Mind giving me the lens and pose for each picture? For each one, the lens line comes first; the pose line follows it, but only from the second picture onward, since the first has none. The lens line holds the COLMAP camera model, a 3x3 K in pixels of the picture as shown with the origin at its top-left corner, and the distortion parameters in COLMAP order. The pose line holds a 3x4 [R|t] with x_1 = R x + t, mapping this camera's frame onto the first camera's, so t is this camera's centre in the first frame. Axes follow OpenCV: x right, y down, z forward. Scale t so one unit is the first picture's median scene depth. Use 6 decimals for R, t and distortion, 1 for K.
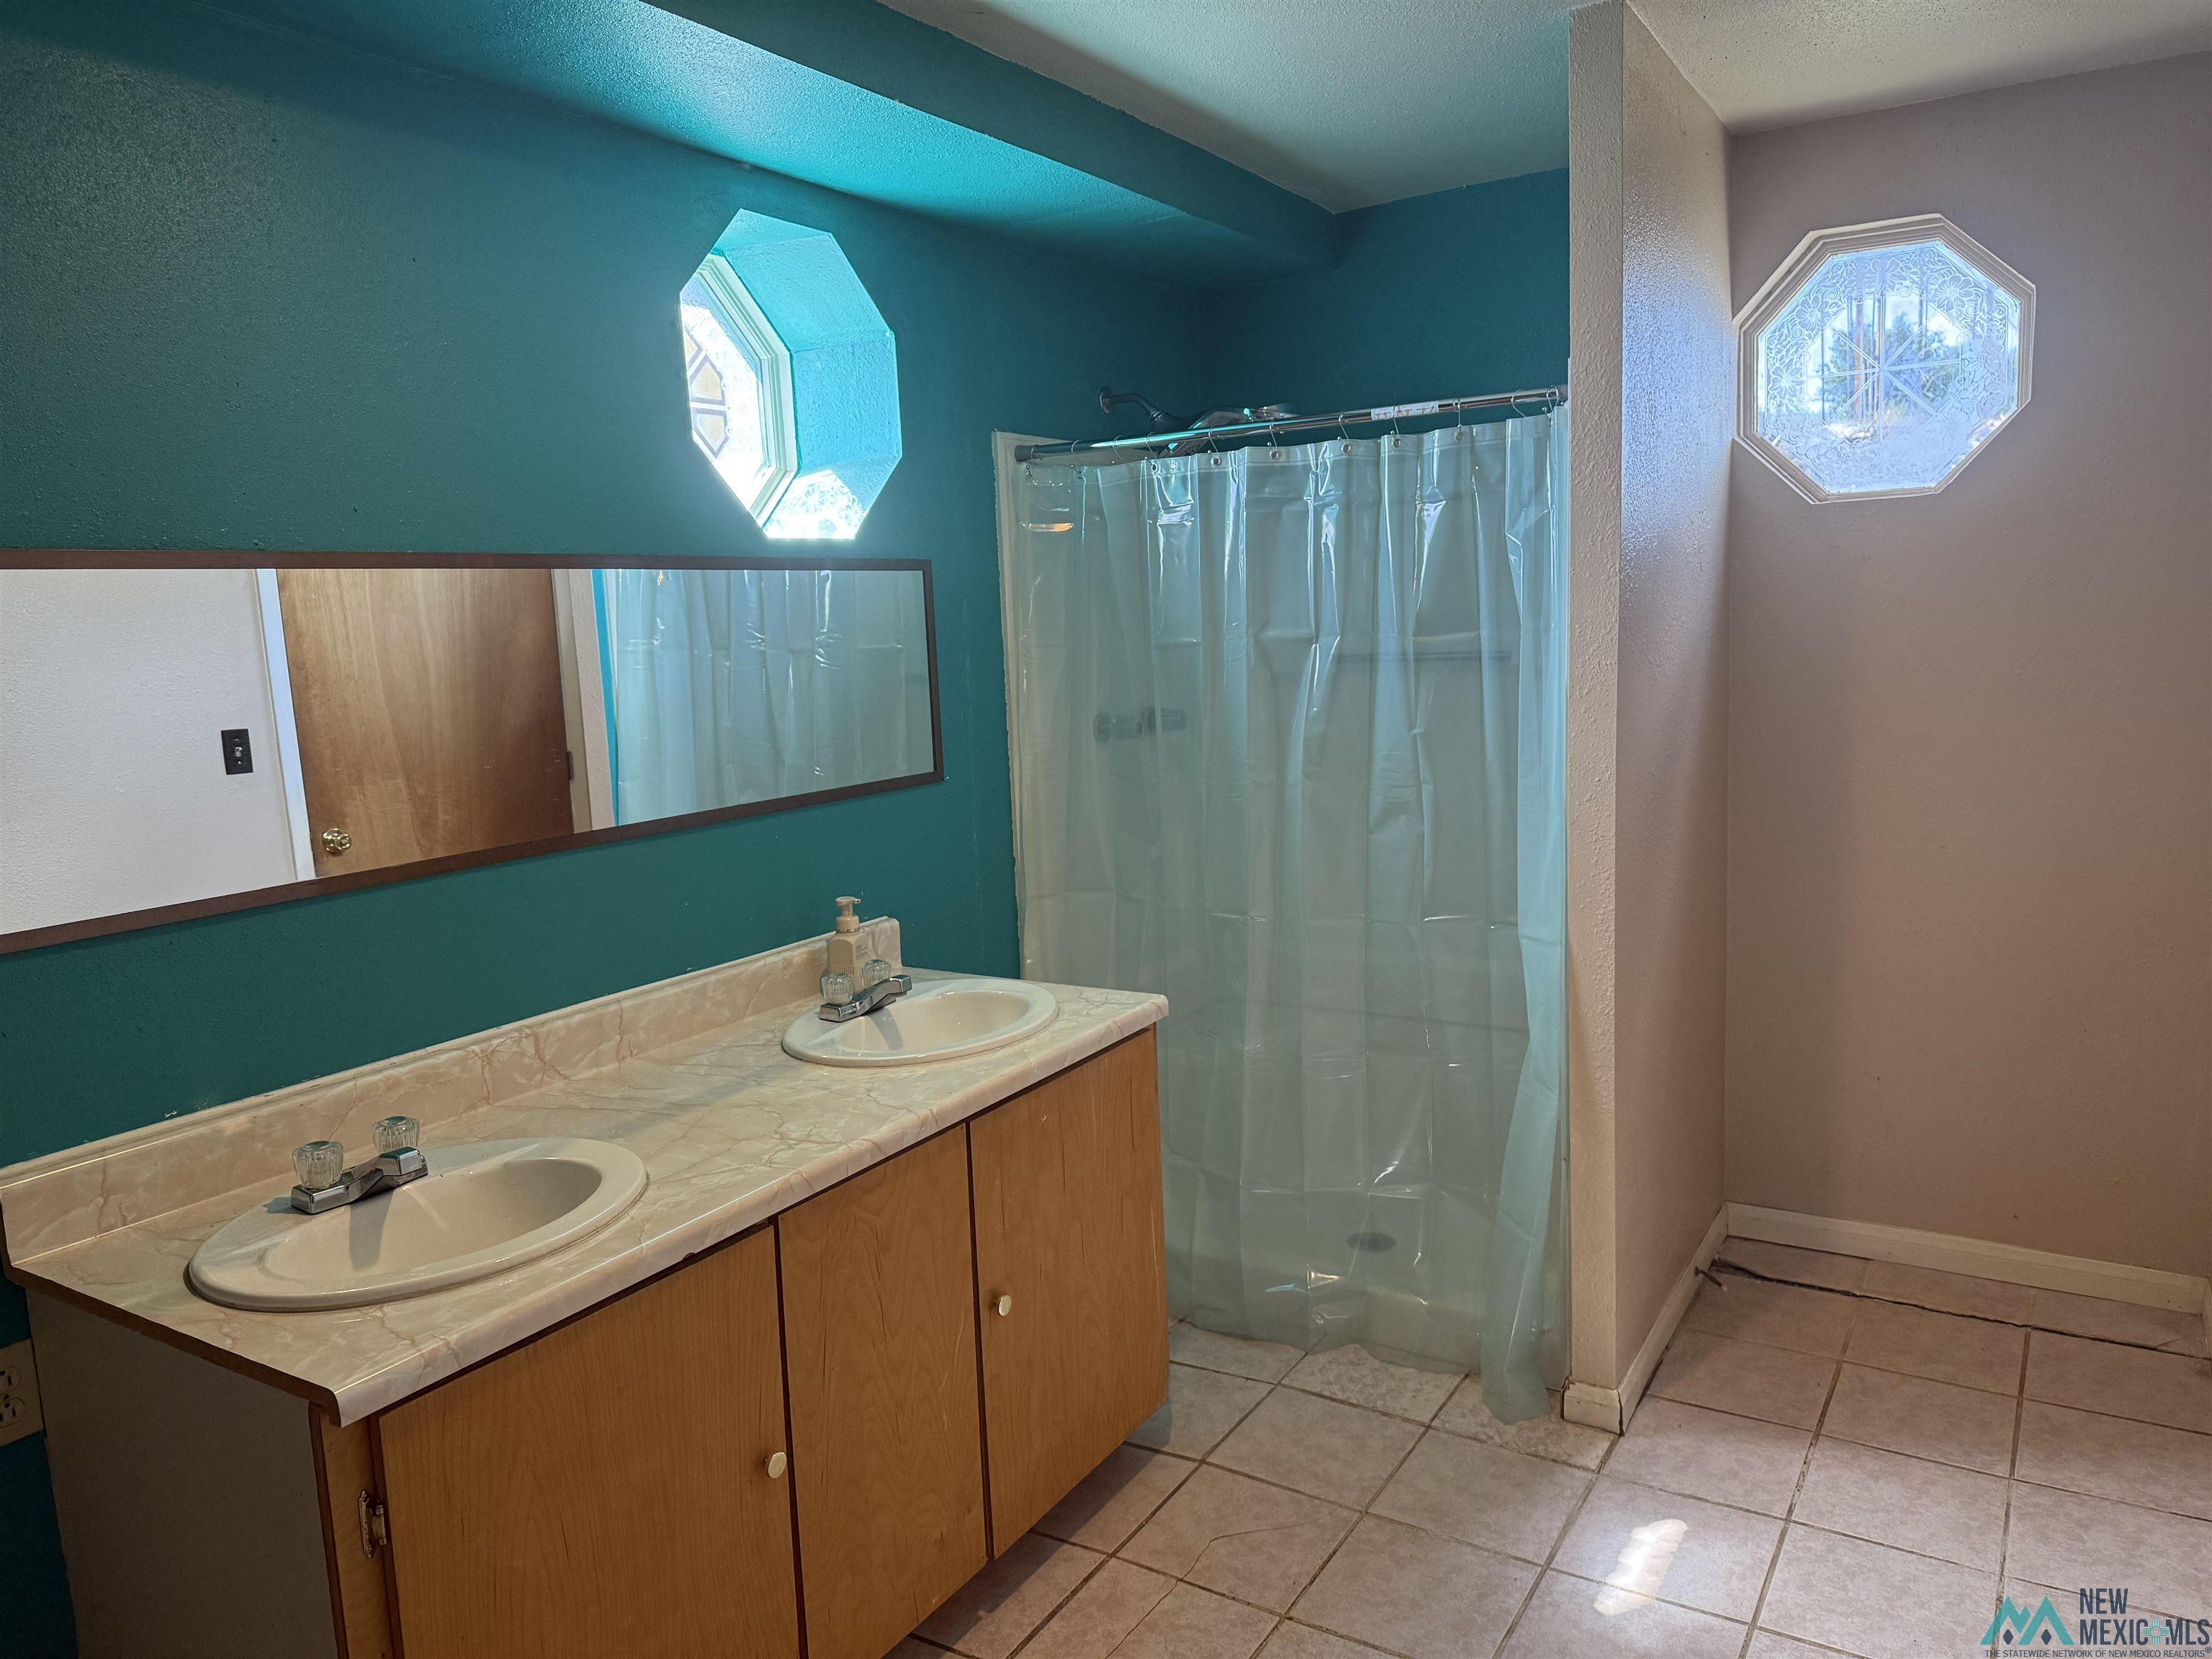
lens RADIAL K [[1544.4, 0, 1106.0], [0, 1544.4, 829.5], [0, 0, 1]] dist [0.109991, -0.167797]
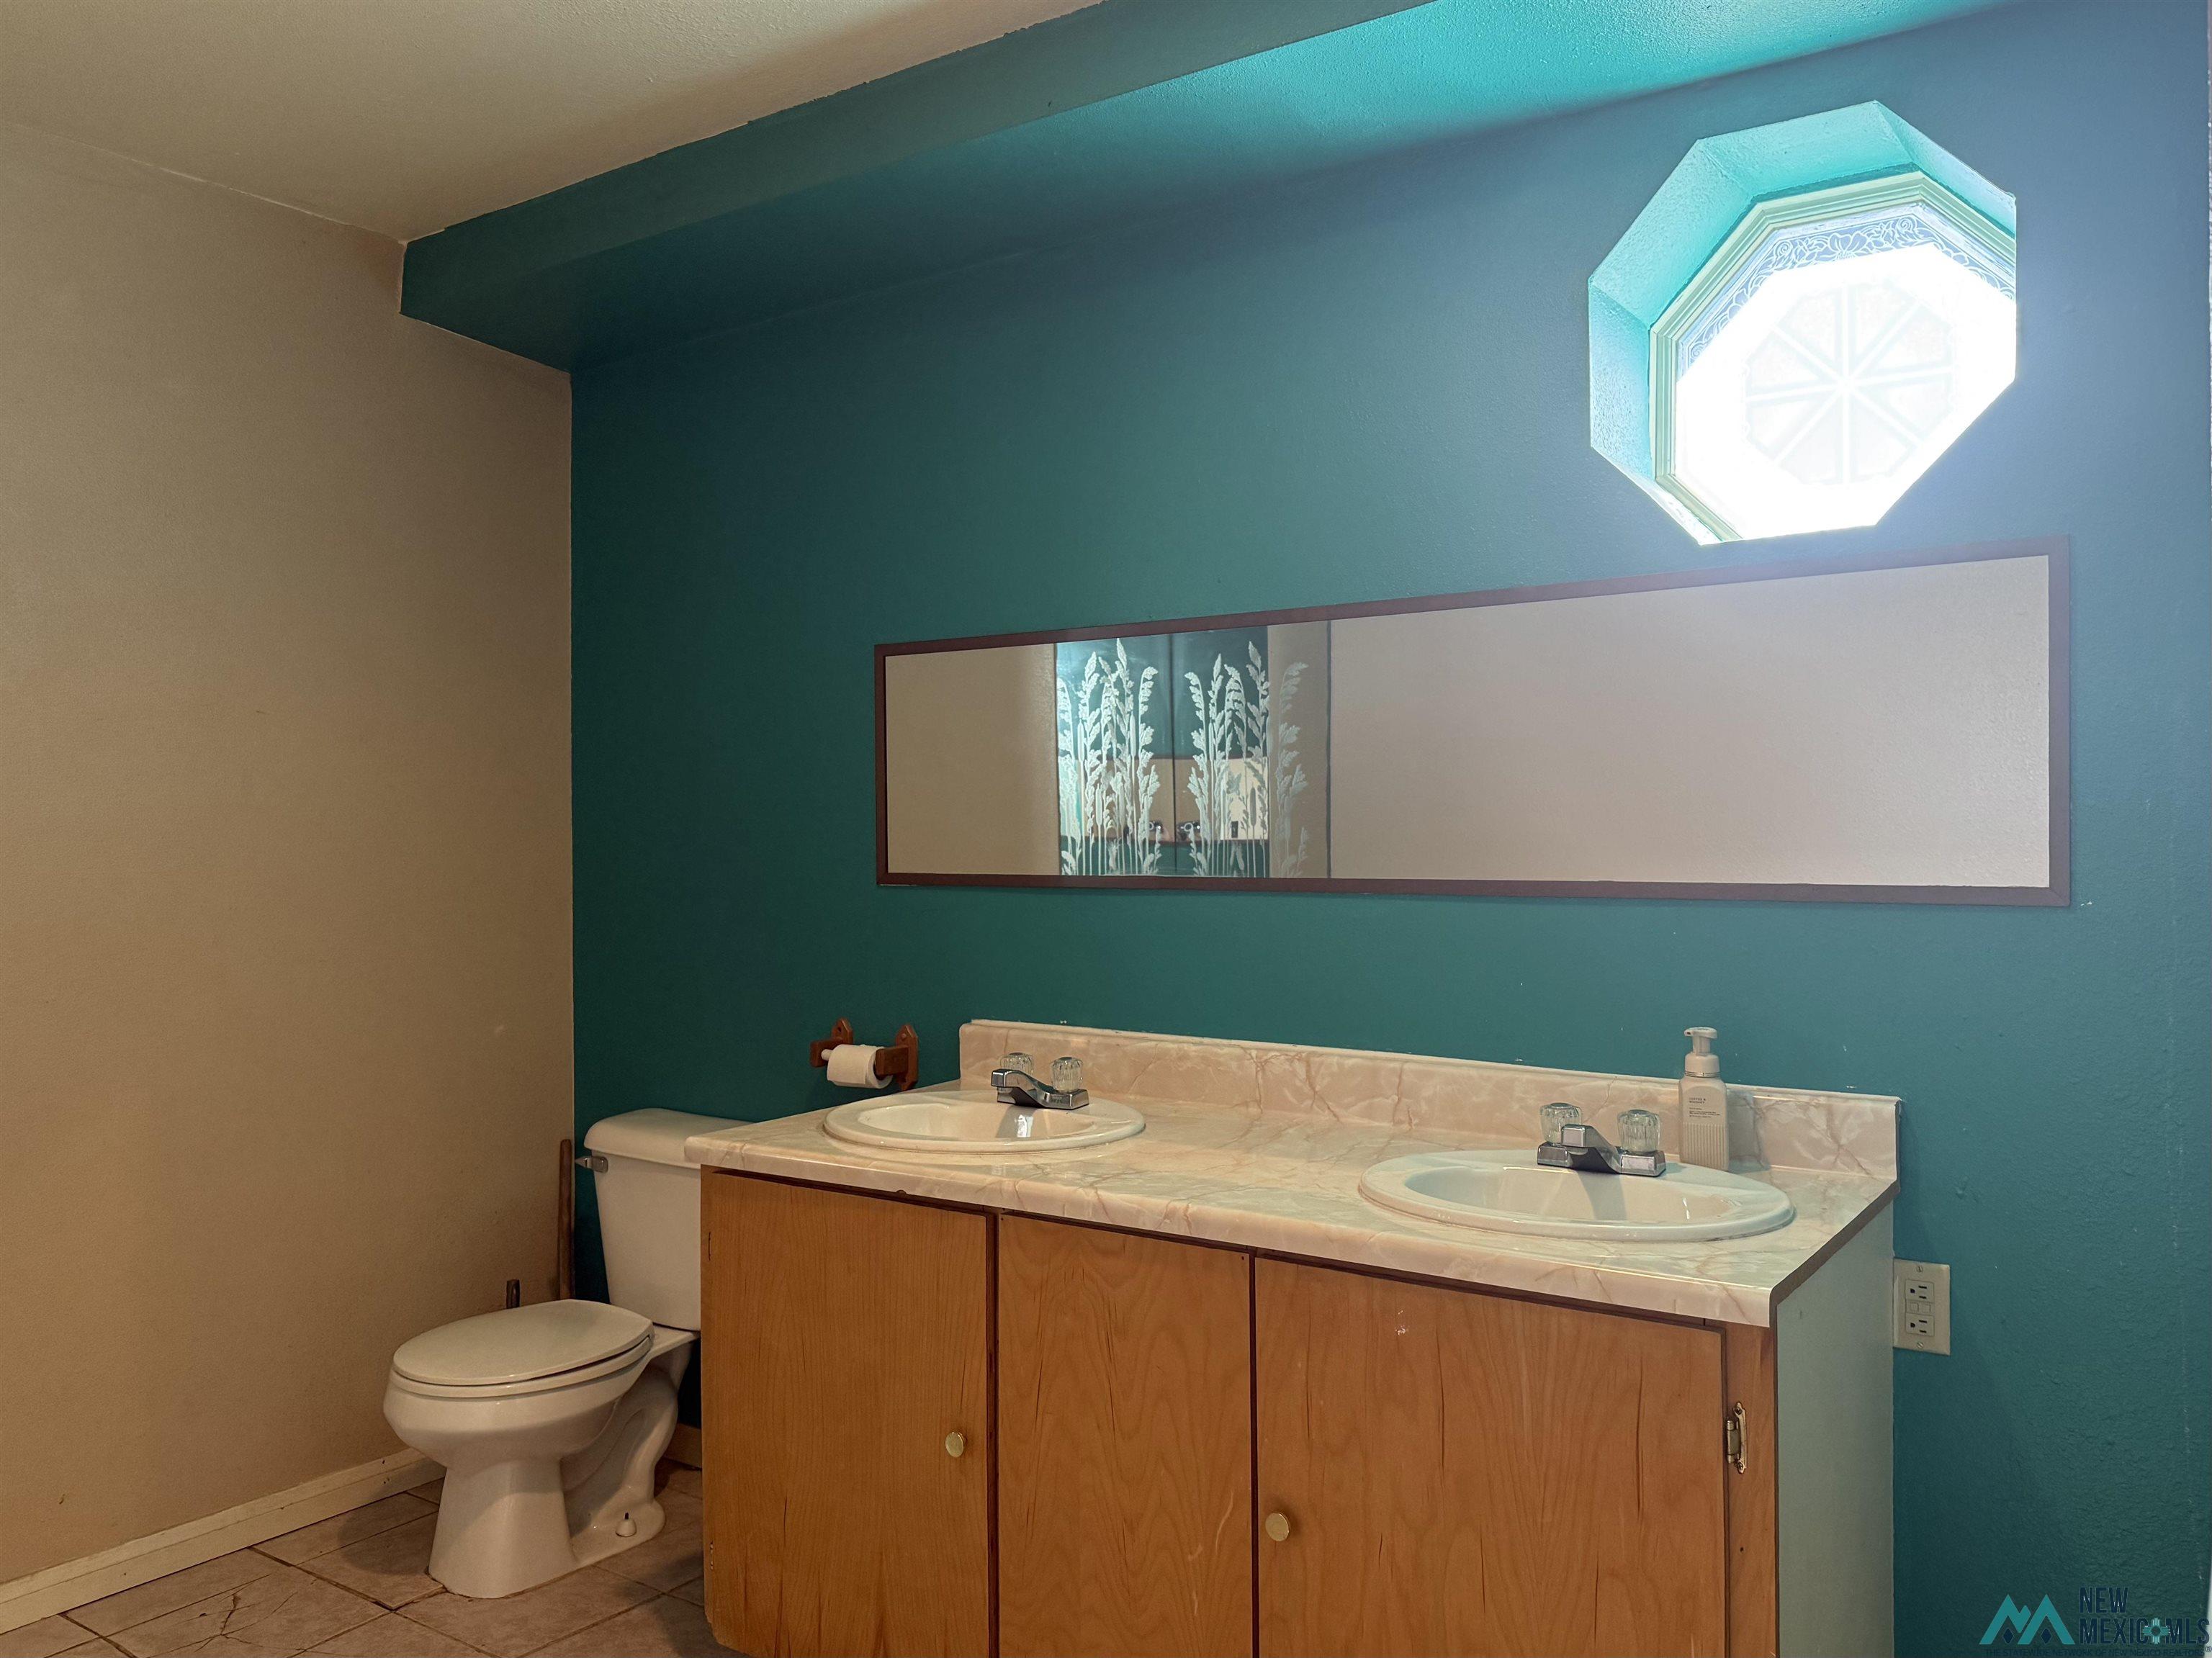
lens RADIAL K [[1544.2, 0, 1106.0], [0, 1544.2, 829.0], [0, 0, 1]] dist [0.109991, -0.167797]
pose [[-0.020186, 0.045378, -0.998766, 0.651517], [-0.135587, 0.989616, 0.047702, -0.051803], [0.990560, 0.136383, -0.013824, 0.846420]]
